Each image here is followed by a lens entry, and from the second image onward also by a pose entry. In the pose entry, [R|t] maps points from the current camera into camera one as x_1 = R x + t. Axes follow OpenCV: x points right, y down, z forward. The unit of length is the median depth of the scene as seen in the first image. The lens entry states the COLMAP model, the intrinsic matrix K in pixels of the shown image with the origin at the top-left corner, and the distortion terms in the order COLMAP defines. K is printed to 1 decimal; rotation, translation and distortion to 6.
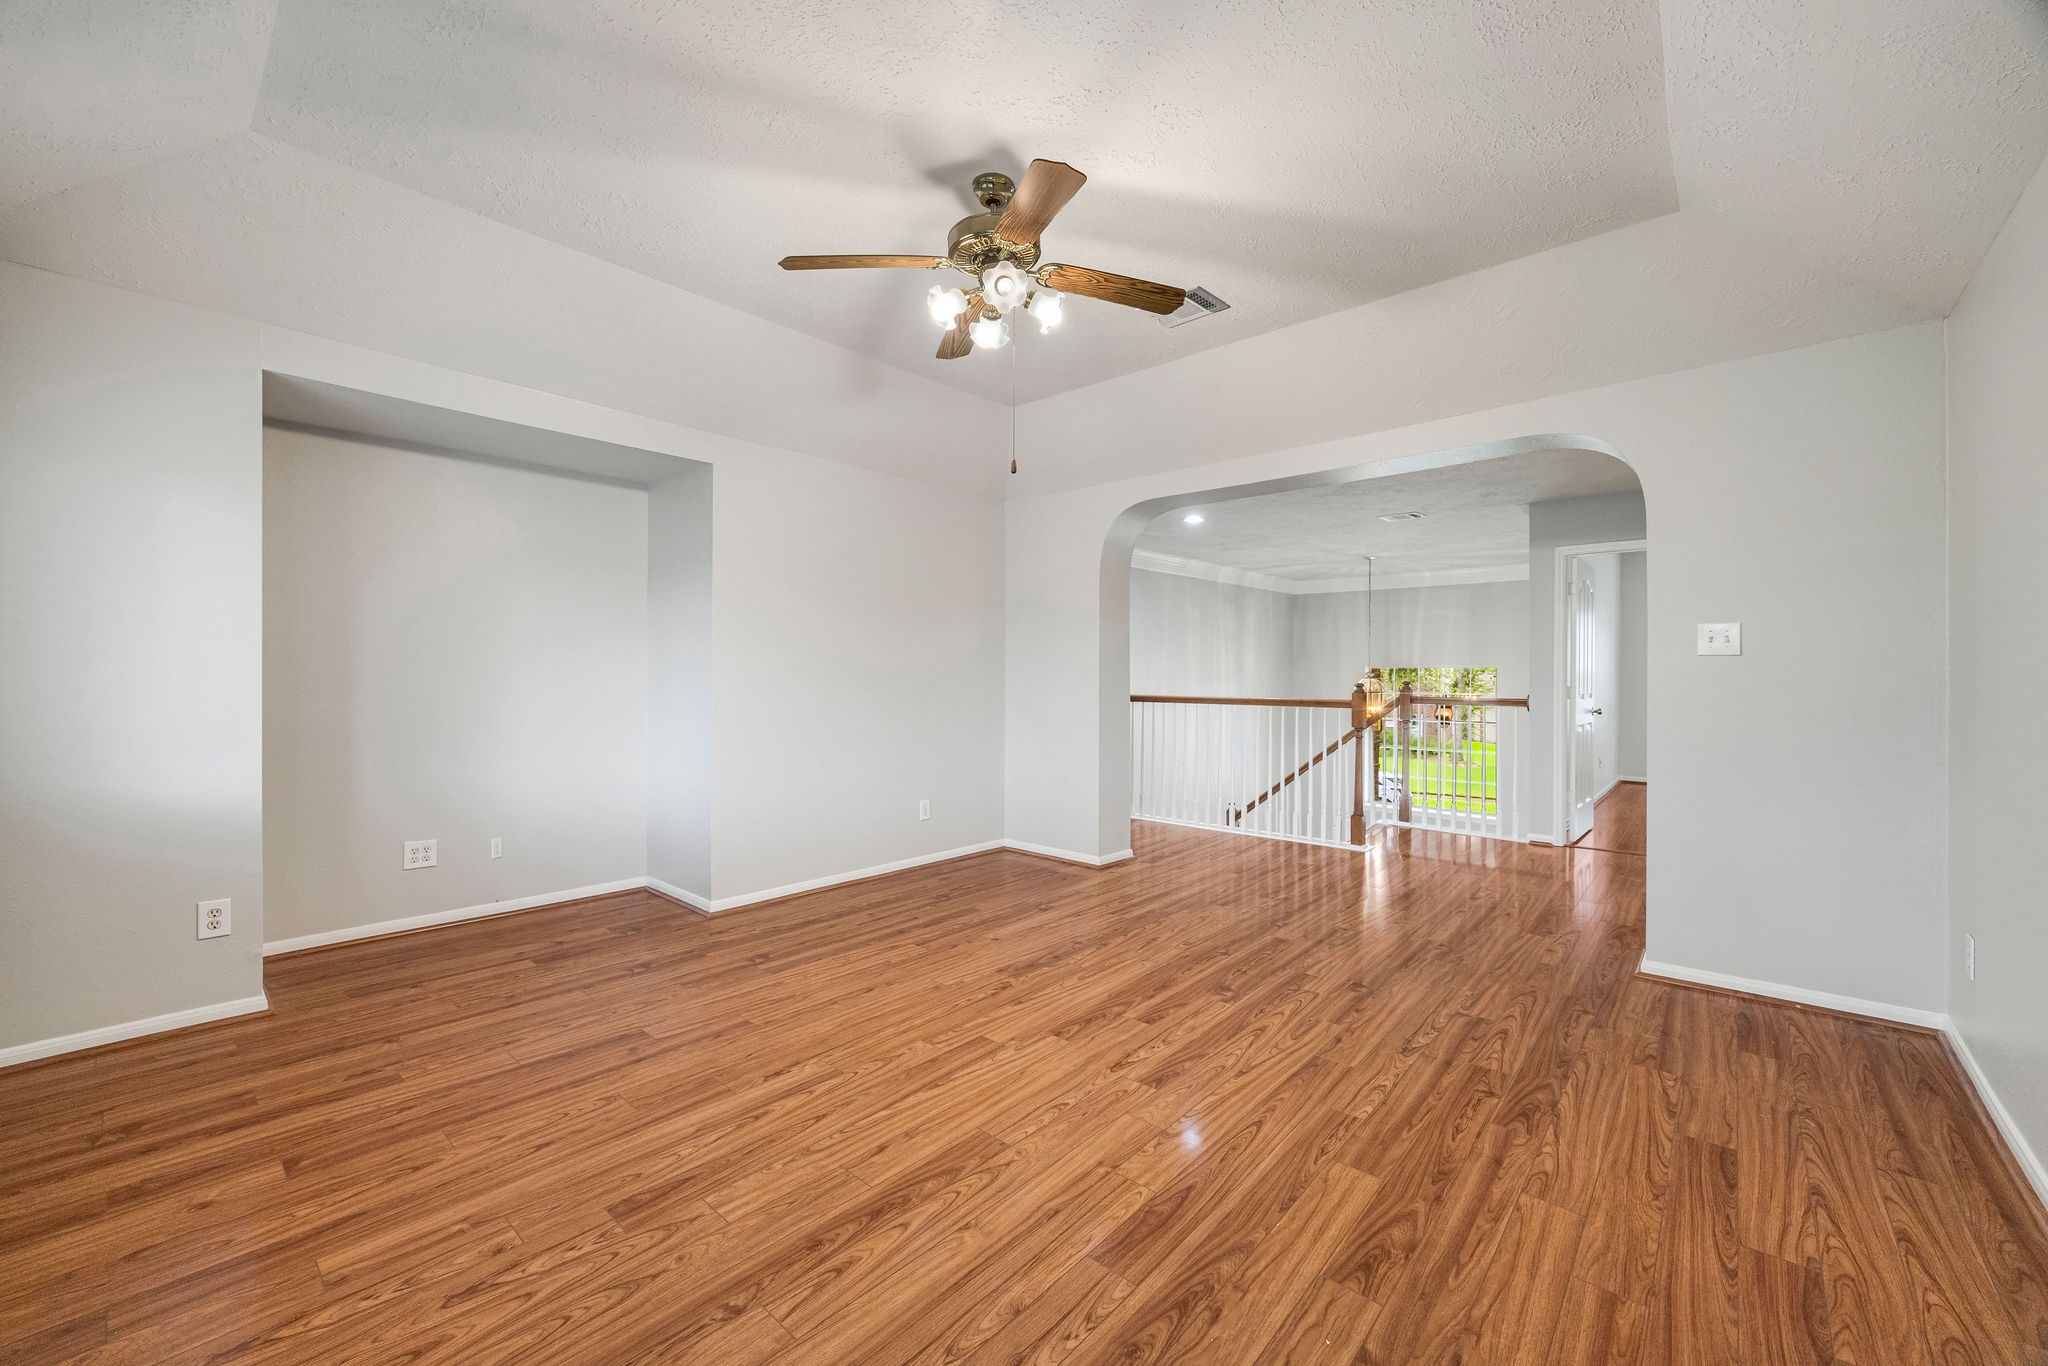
lens RADIAL K [[823.3, 0, 1014.9], [0, 823.3, 671.2], [0, 0, 1]] dist [-0.001351, -0.000176]
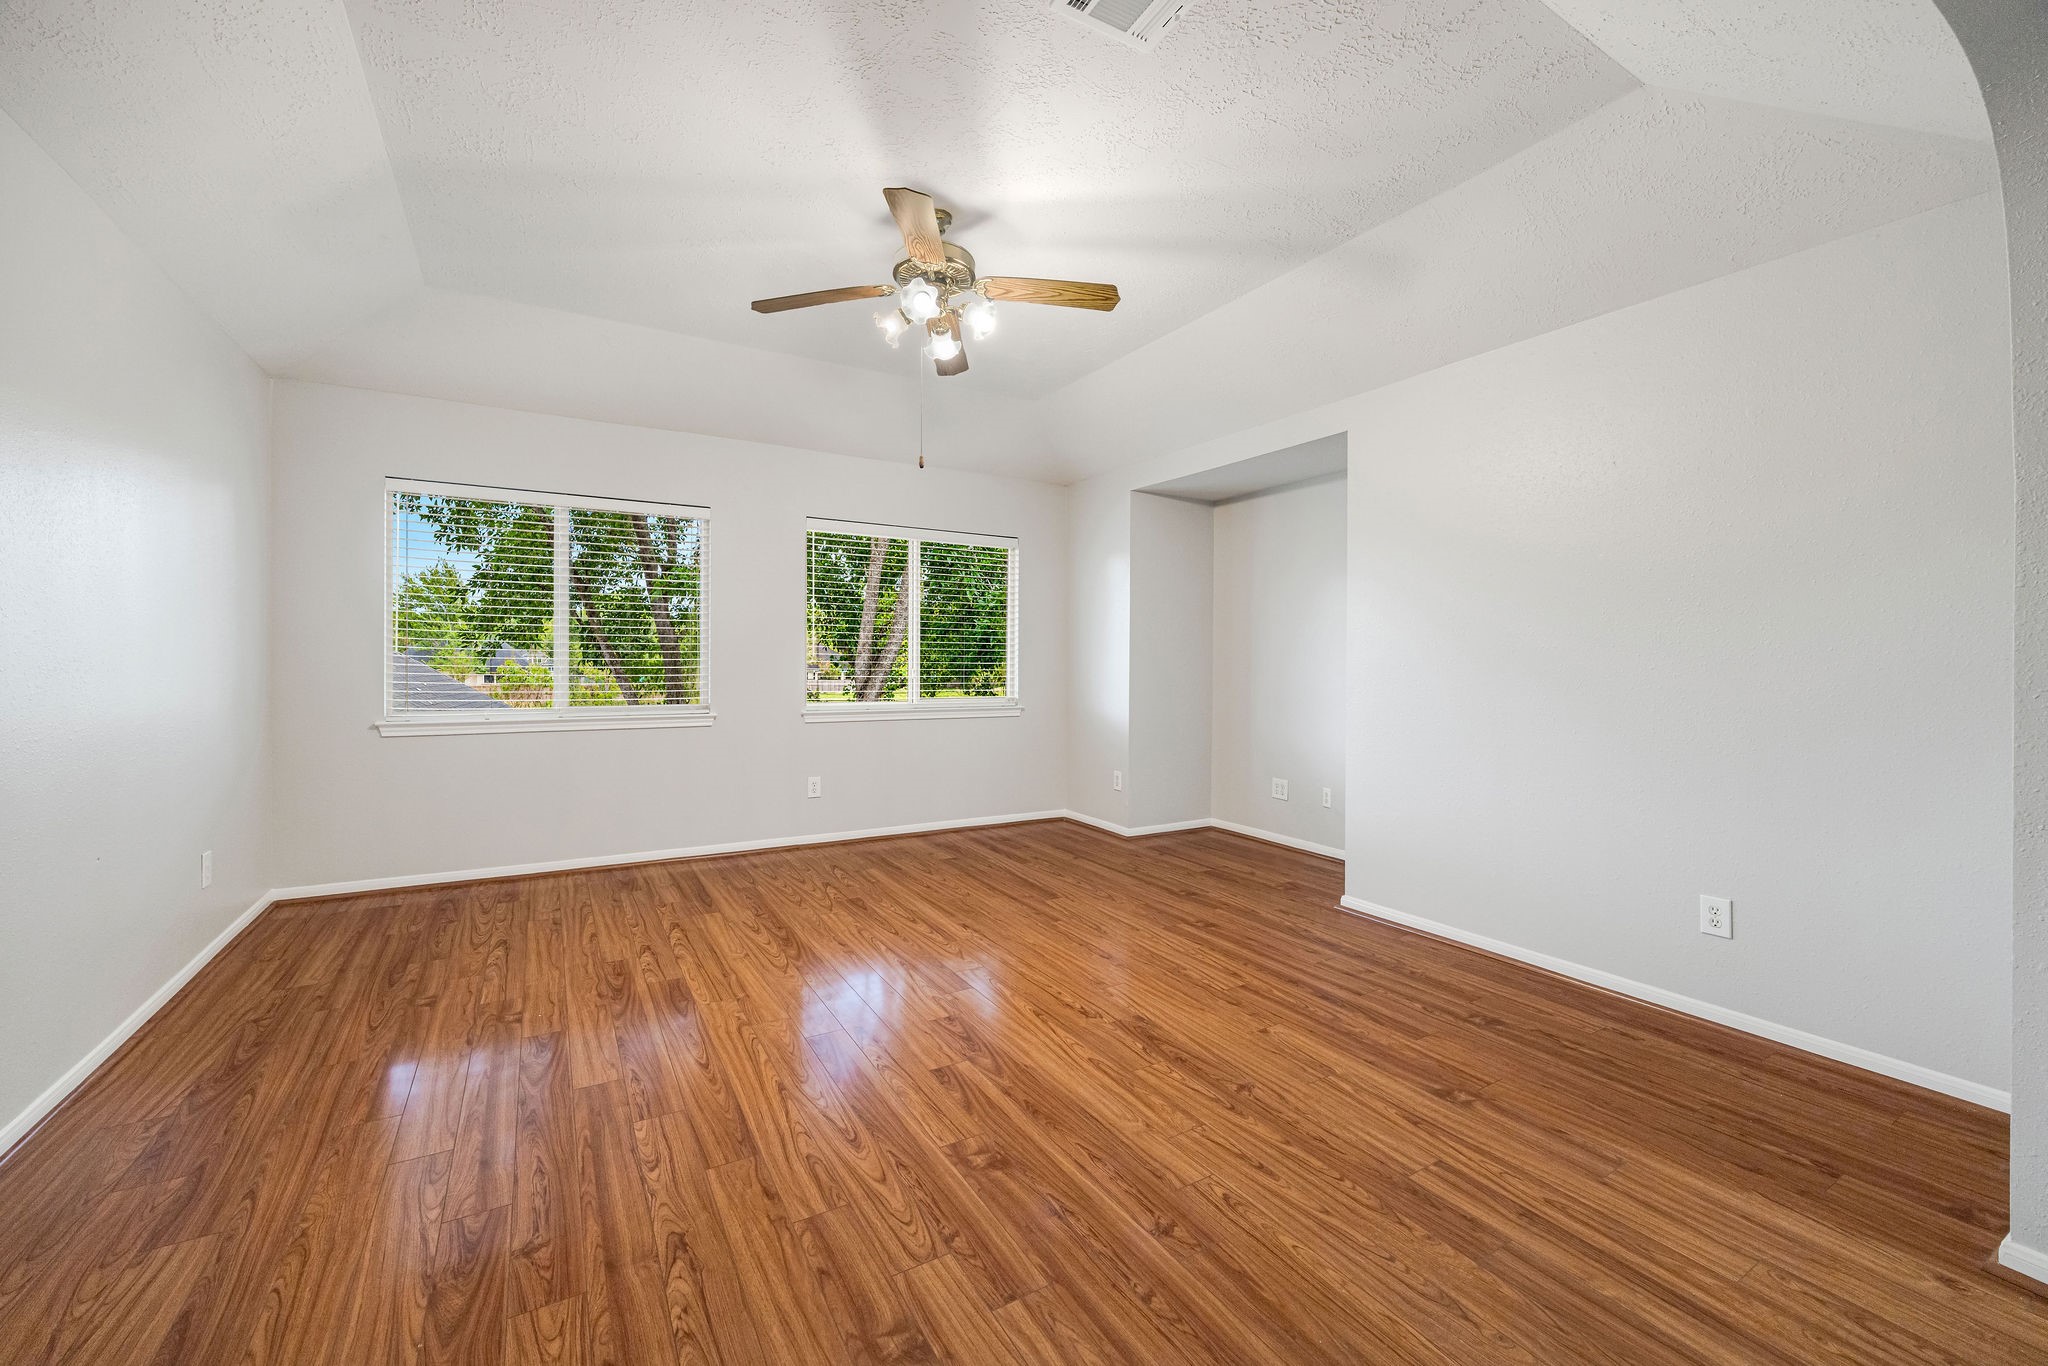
lens RADIAL K [[823.3, 0, 1014.9], [0, 823.3, 671.2], [0, 0, 1]] dist [-0.001351, -0.000176]
pose [[-0.324842, 0.008901, -0.945726, 0.881654], [-0.000018, 0.999956, 0.009417, 0.020894], [0.945768, 0.003076, -0.324827, 1.299506]]
